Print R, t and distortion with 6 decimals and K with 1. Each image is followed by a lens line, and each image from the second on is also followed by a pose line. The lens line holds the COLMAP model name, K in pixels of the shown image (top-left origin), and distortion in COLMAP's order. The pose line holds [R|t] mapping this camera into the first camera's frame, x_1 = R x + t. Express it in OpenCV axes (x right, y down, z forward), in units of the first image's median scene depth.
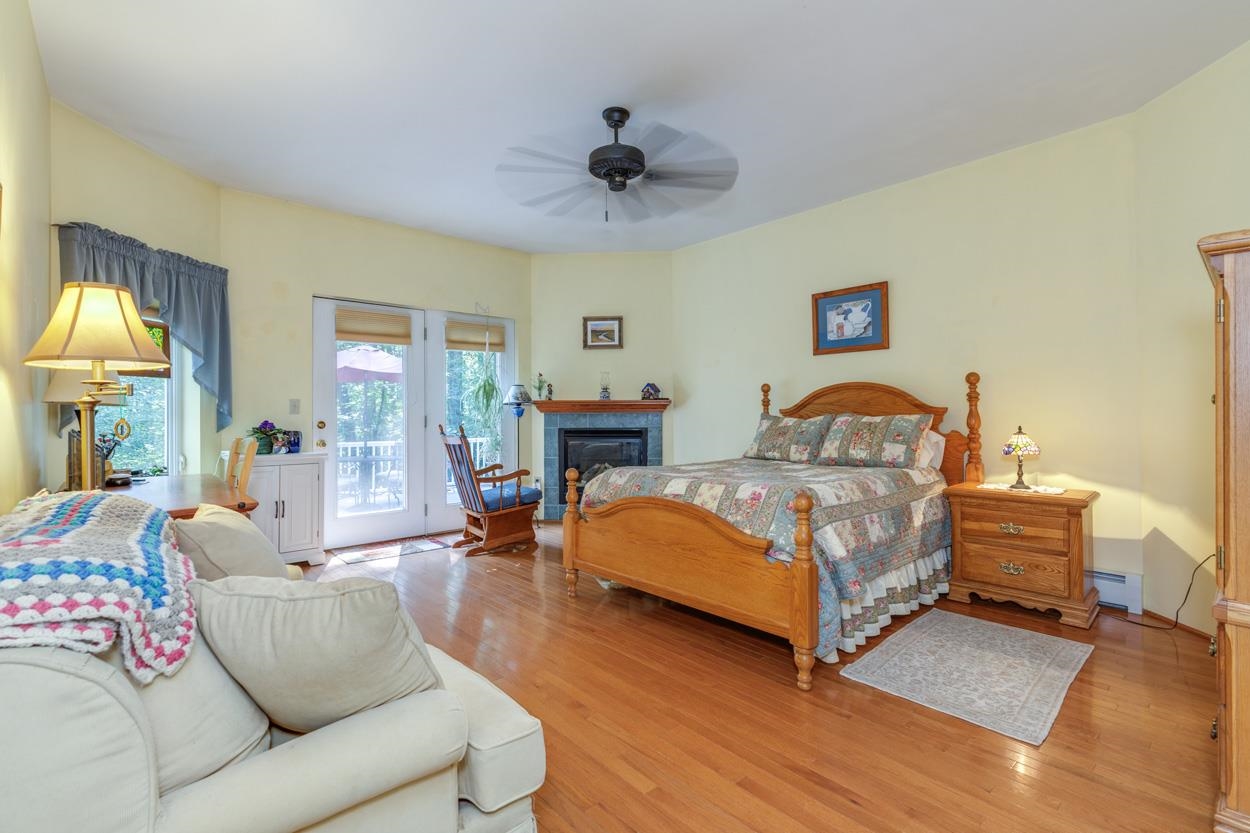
lens RADIAL K [[537.0, 0, 625.0], [0, 537.0, 415.1], [0, 0, 1]] dist [0.001193, 0.000060]
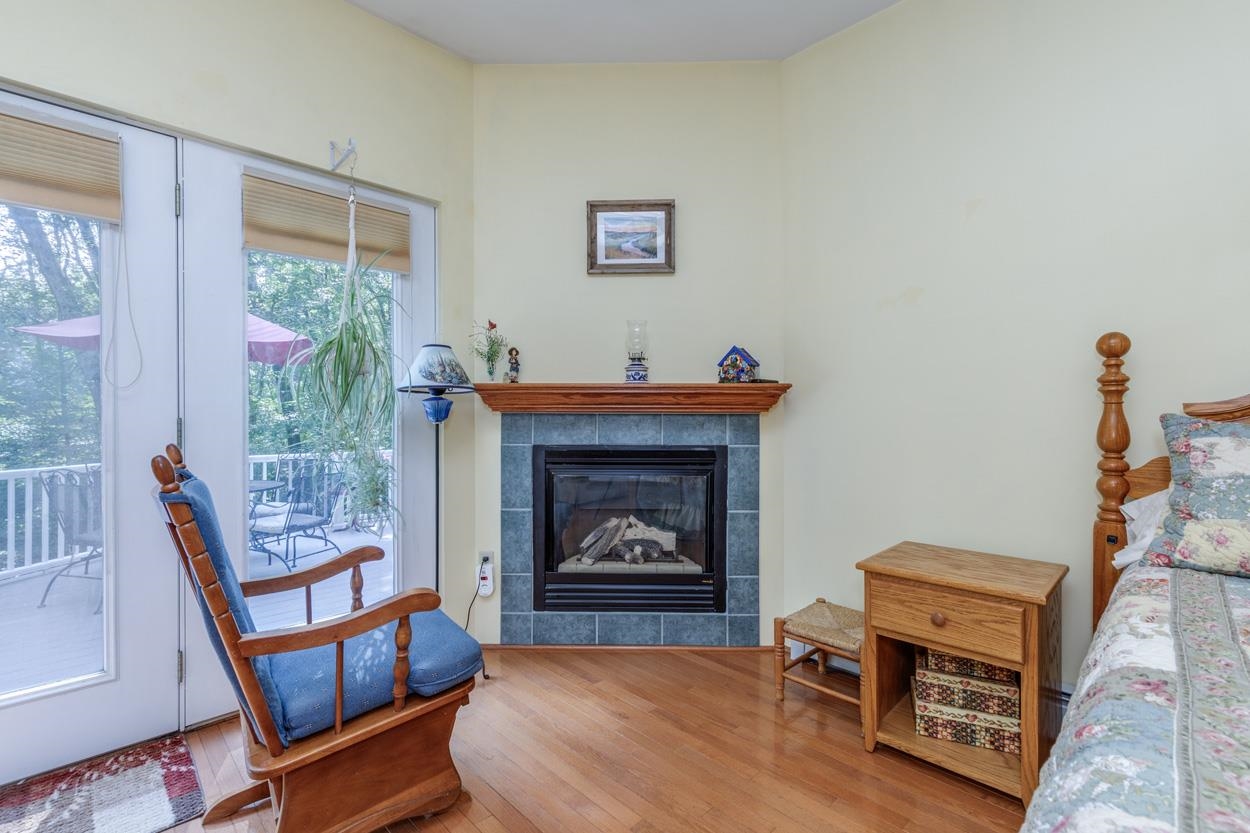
lens RADIAL K [[537.0, 0, 624.3], [0, 537.0, 418.9], [0, 0, 1]] dist [0.001193, 0.000060]
pose [[0.998957, 0.003638, 0.045521, -0.067804], [-0.003892, 0.999977, 0.005496, -0.001095], [-0.045500, -0.005667, 0.998948, 0.547650]]
